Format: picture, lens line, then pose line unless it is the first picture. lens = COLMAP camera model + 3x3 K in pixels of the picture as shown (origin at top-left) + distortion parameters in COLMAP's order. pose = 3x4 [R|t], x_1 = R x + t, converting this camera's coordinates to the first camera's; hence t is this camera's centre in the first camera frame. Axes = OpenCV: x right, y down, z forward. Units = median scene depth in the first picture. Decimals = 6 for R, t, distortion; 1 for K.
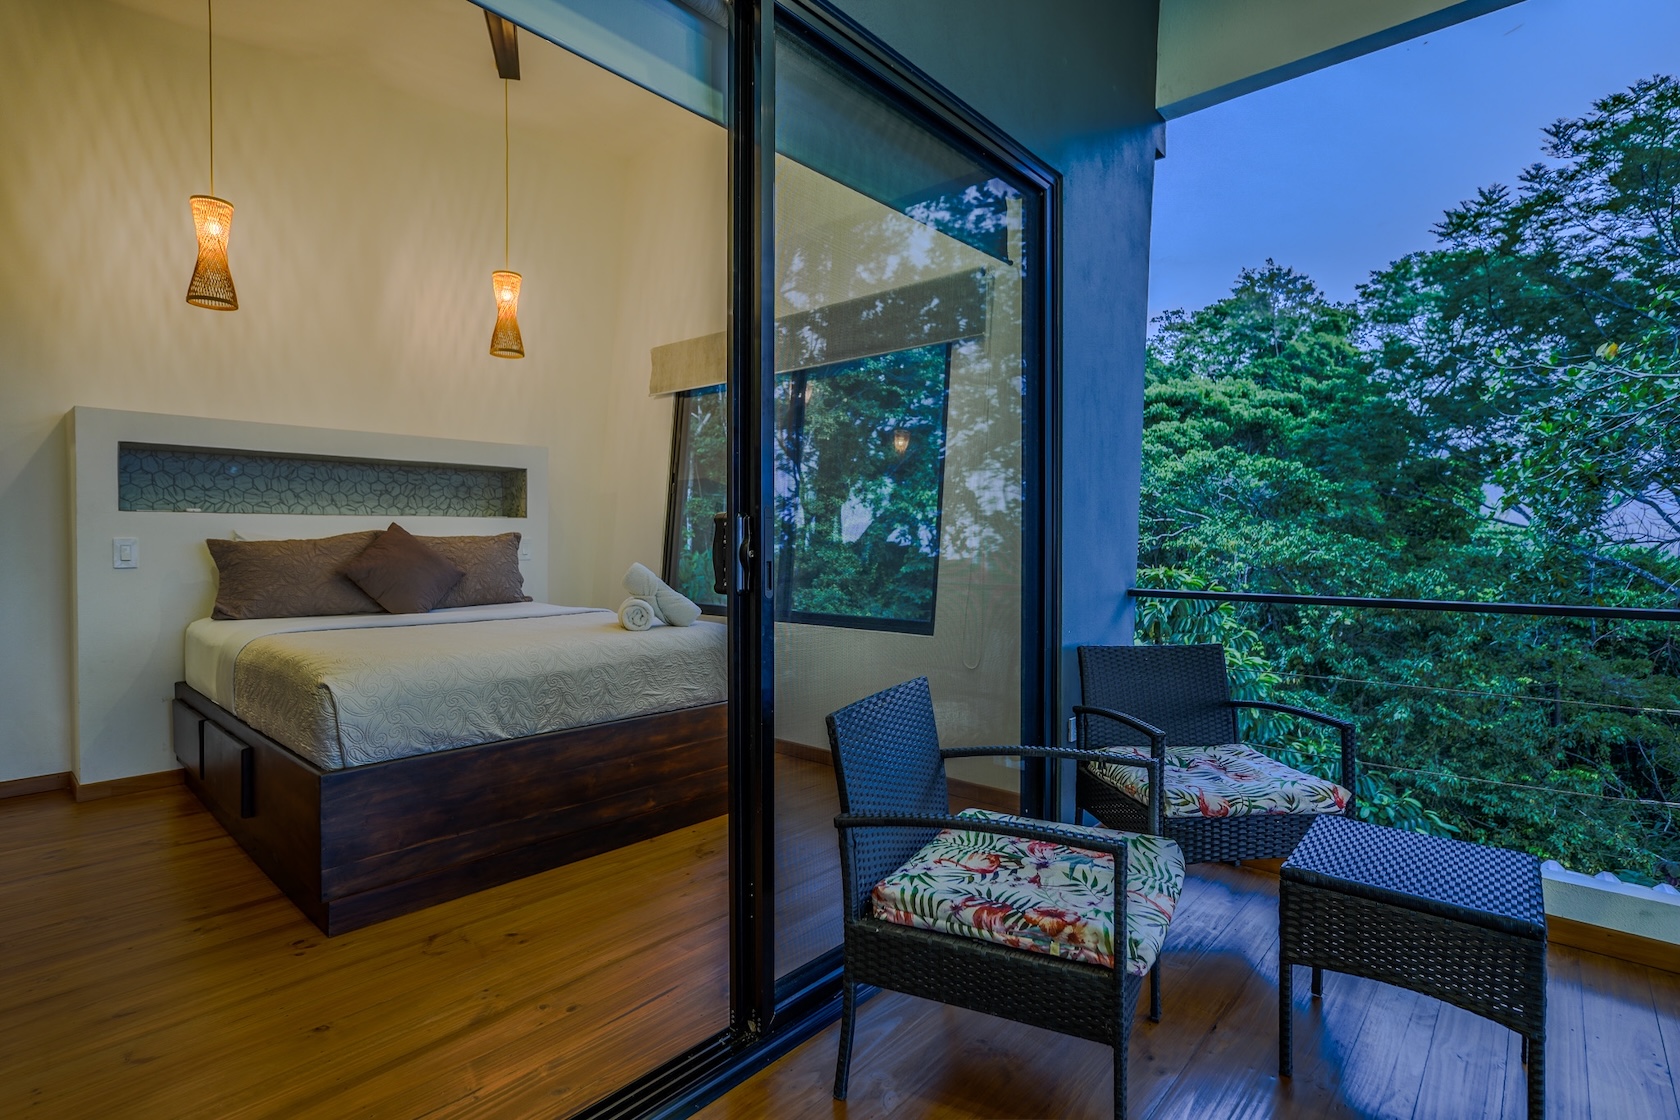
lens RADIAL K [[810.2, 0, 840.0], [0, 810.2, 549.7], [0, 0, 1]] dist [-0.005848, 0.000317]
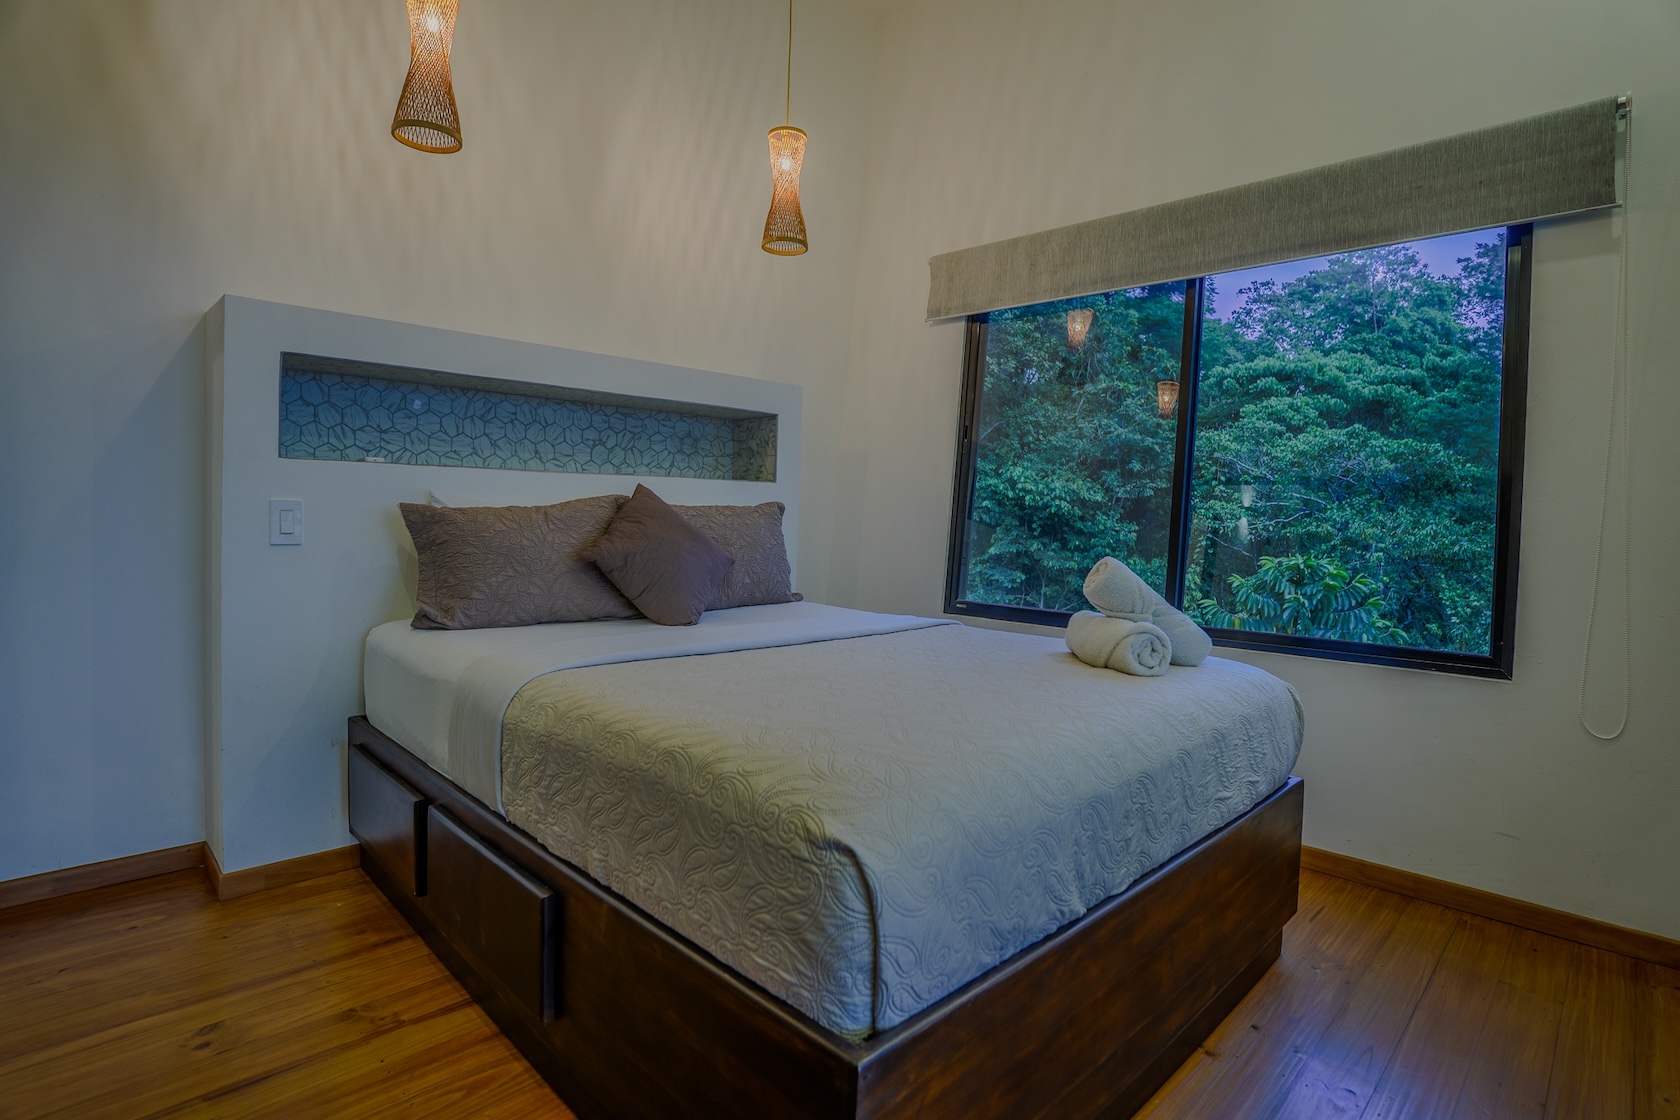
lens RADIAL K [[831.9, 0, 841.0], [0, 831.9, 530.2], [0, 0, 1]] dist [-0.037754, 0.001782]
pose [[0.998276, 0.023107, -0.053949, -0.272475], [-0.022857, 0.999725, 0.005252, -0.001864], [0.054056, -0.004010, 0.998530, 0.245319]]
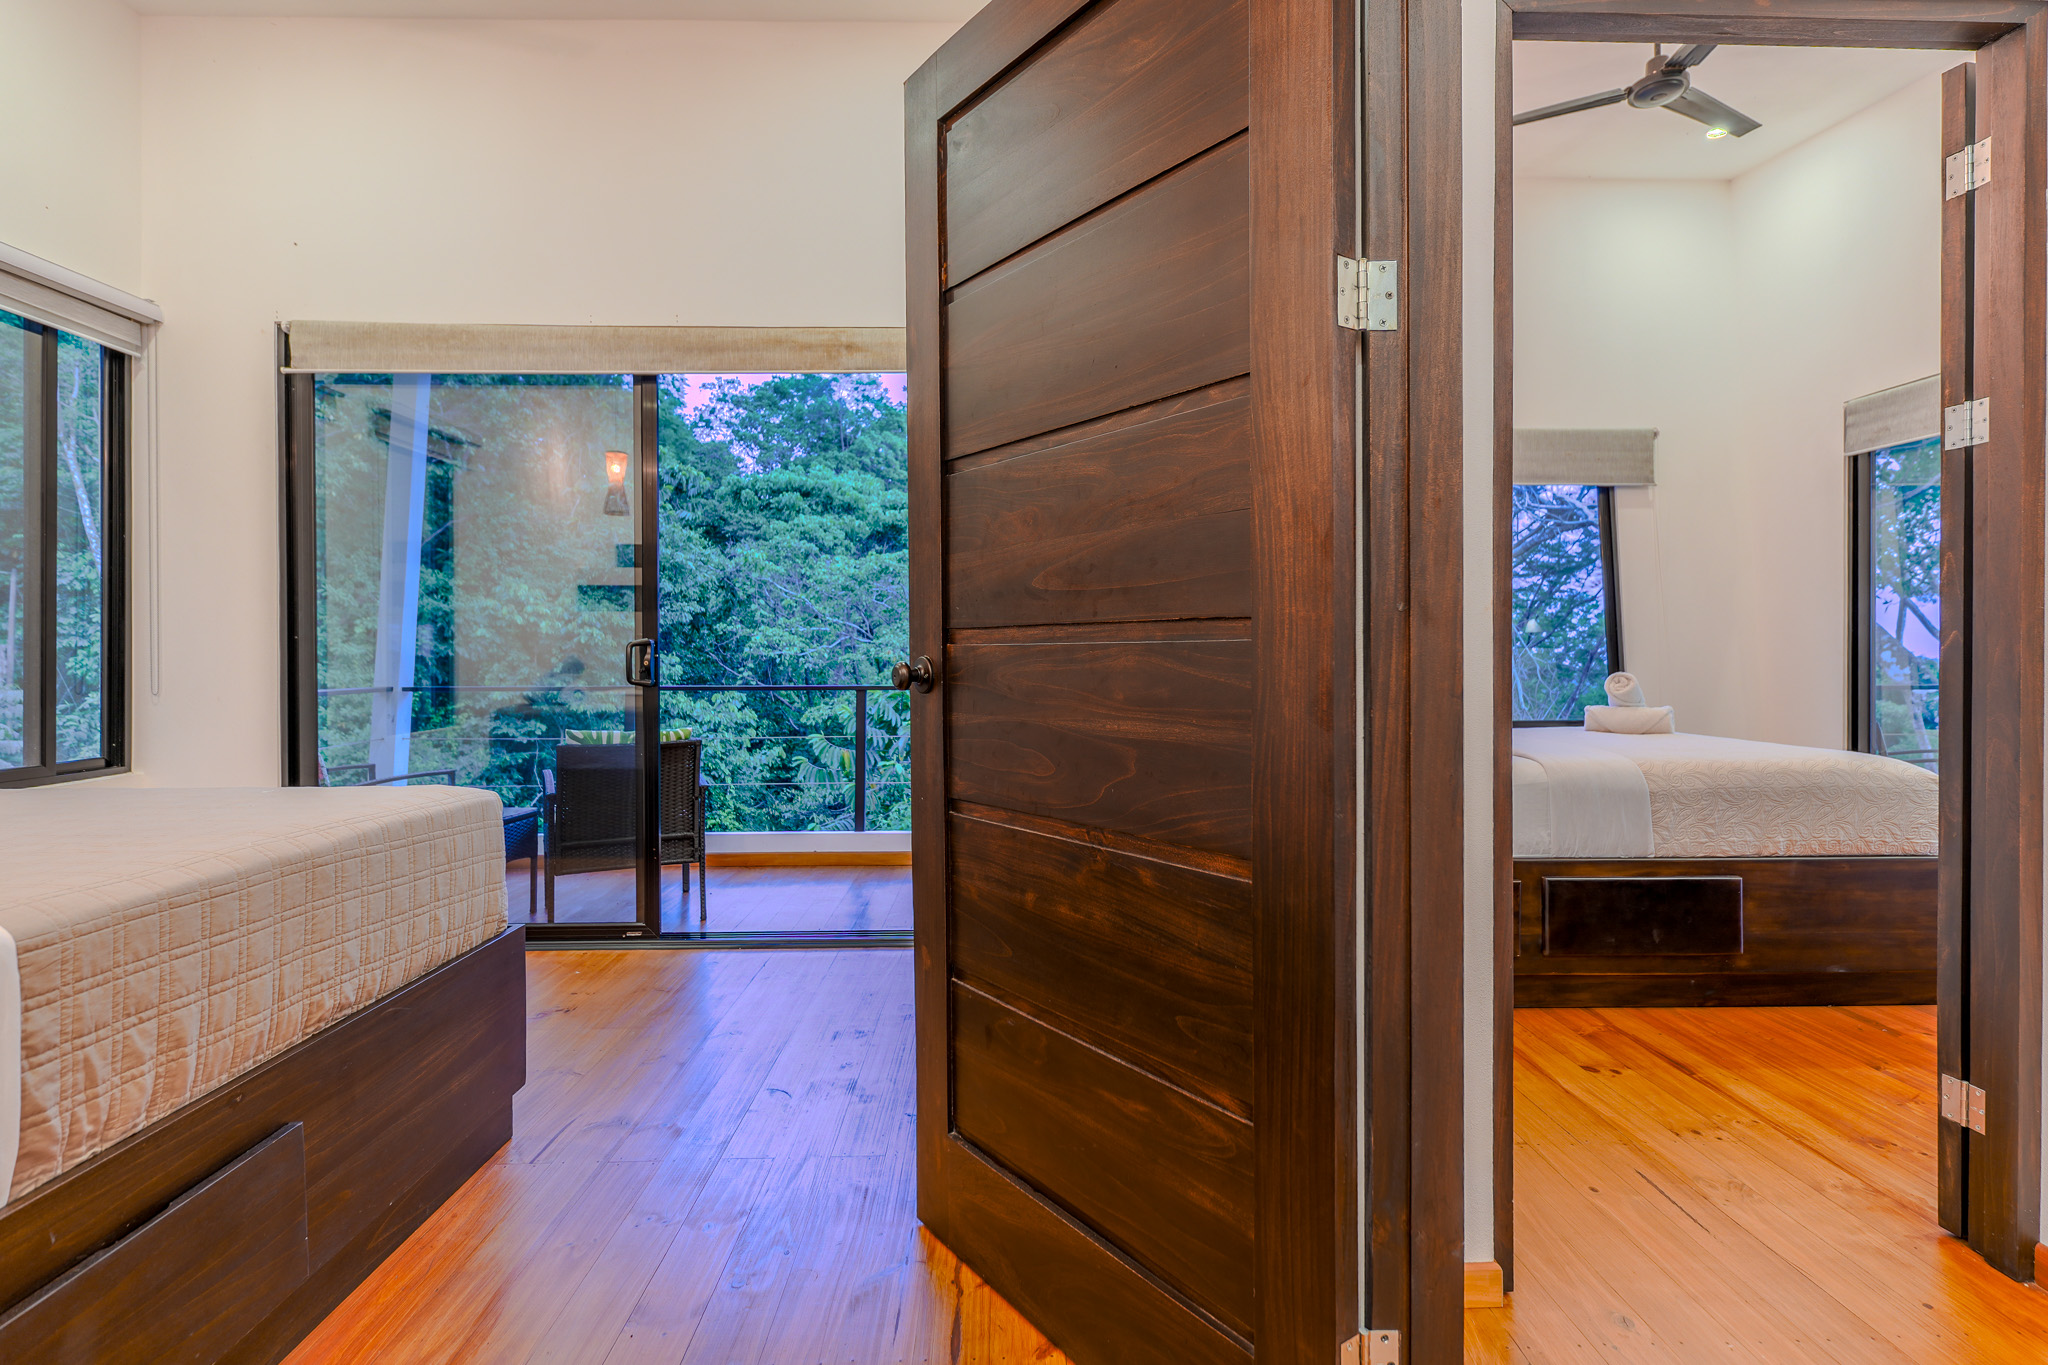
lens RADIAL K [[1007.3, 0, 1021.8], [0, 1007.3, 670.2], [0, 0, 1]] dist [0.003357, 0.000017]
pose [[0.731751, -0.014345, 0.681421, -1.119897], [0.010581, 0.999897, 0.009687, -0.005902], [-0.681490, 0.000122, 0.731828, 0.378761]]
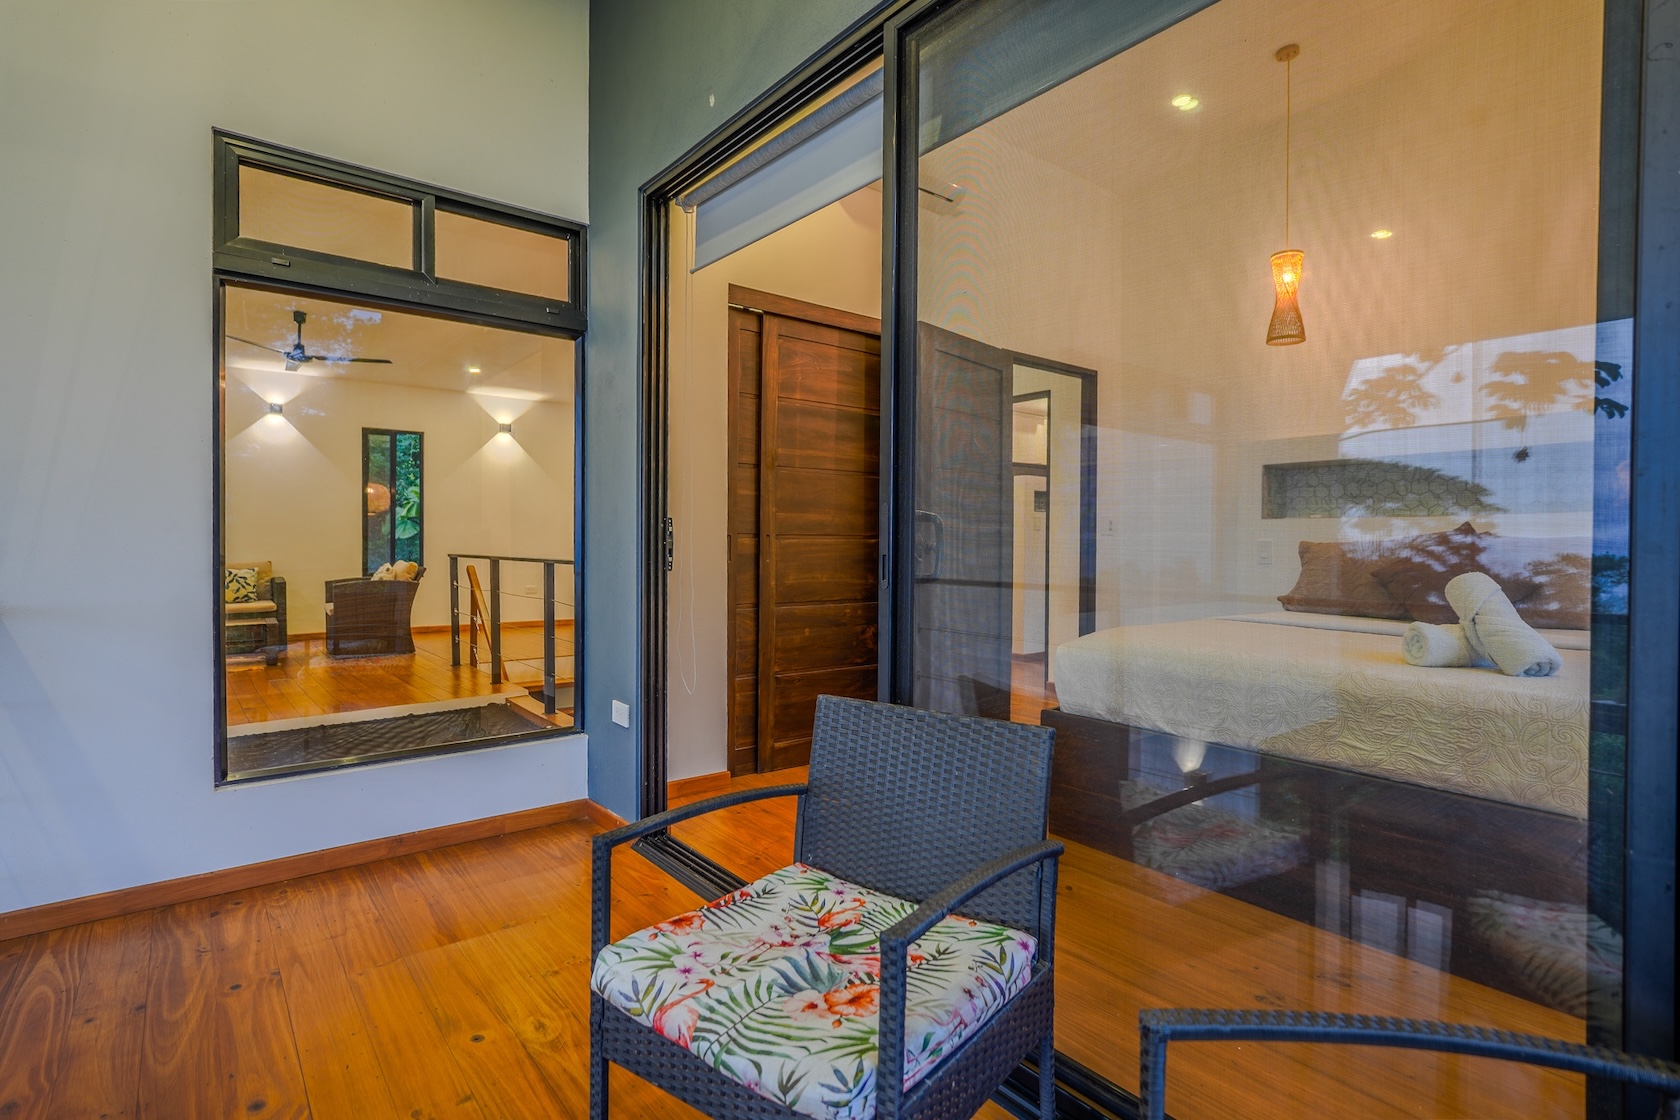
lens RADIAL K [[807.5, 0, 841.5], [0, 807.5, 534.2], [0, 0, 1]] dist [-0.002729, -0.000208]
pose [[-0.160553, -0.010380, -0.986973, 0.330116], [-0.017880, 0.999811, -0.007606, -0.001383], [0.986865, 0.016426, -0.160709, 0.372438]]
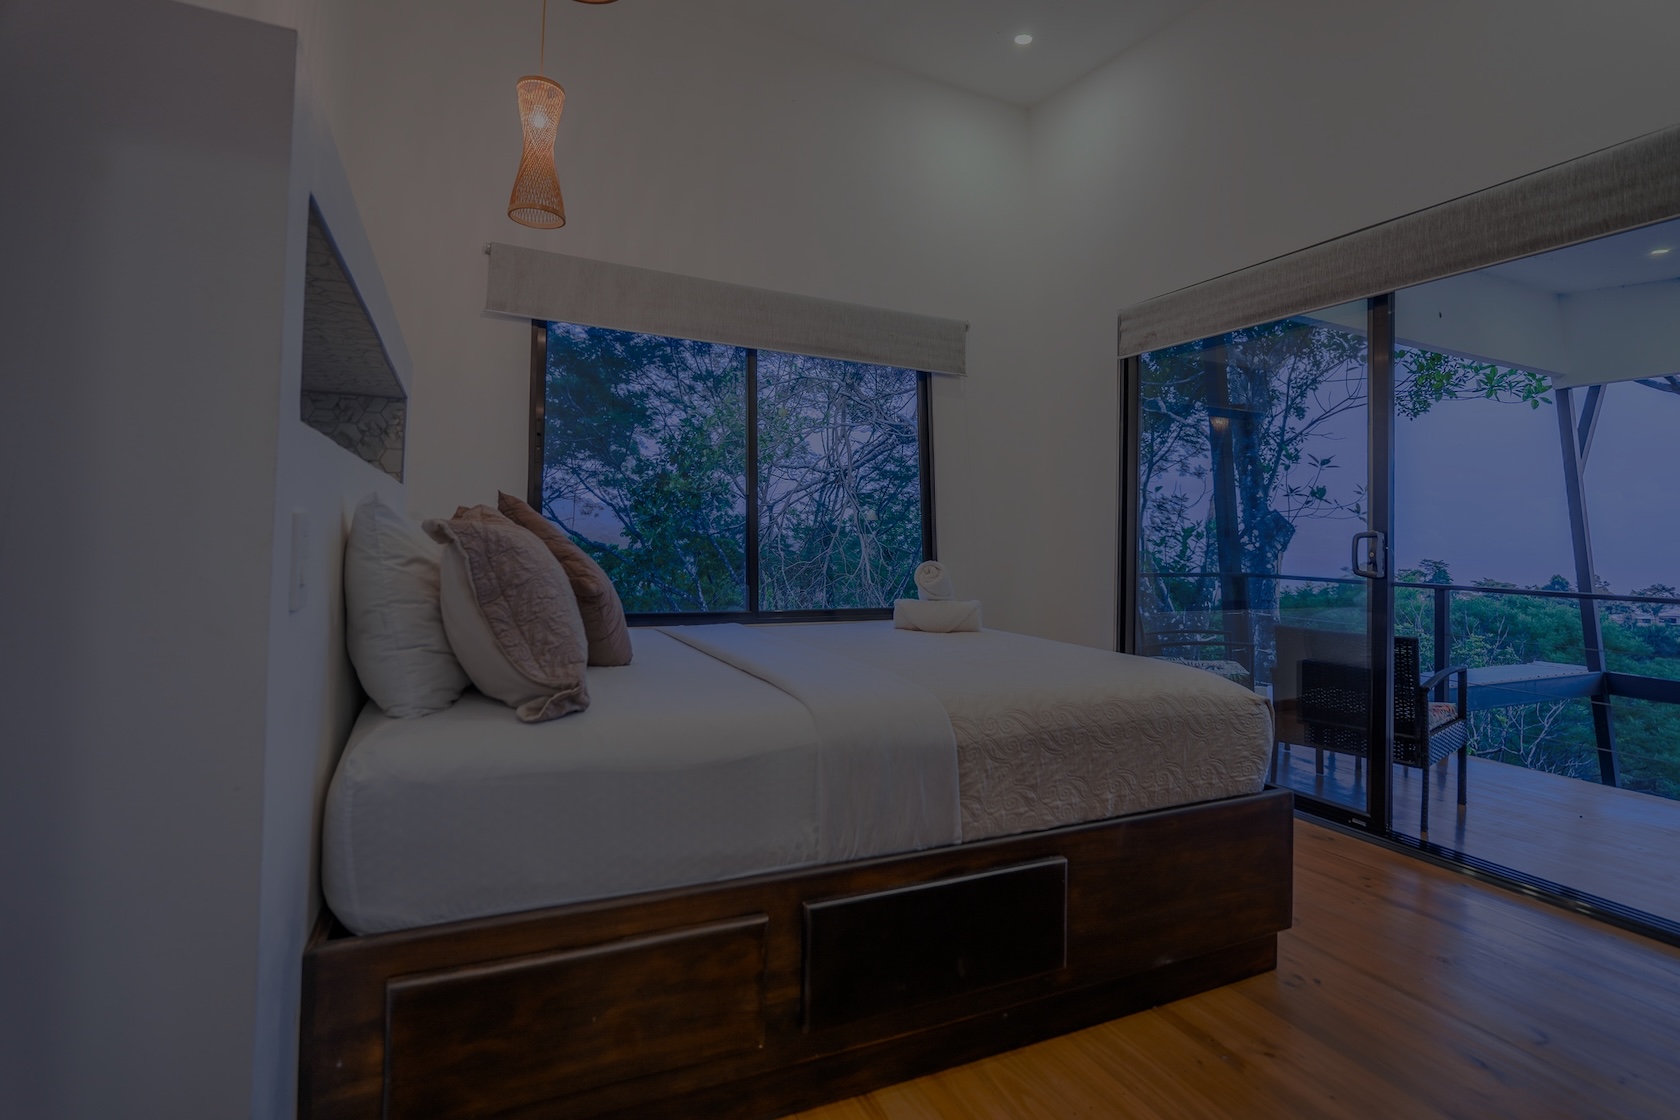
lens RADIAL K [[807.5, 0, 841.5], [0, 807.5, 534.2], [0, 0, 1]] dist [-0.002729, -0.000208]
pose [[0.396444, 0.012407, 0.917975, -0.745448], [-0.013618, 0.999878, -0.007633, -0.004575], [-0.917958, -0.009474, 0.396565, 0.481016]]
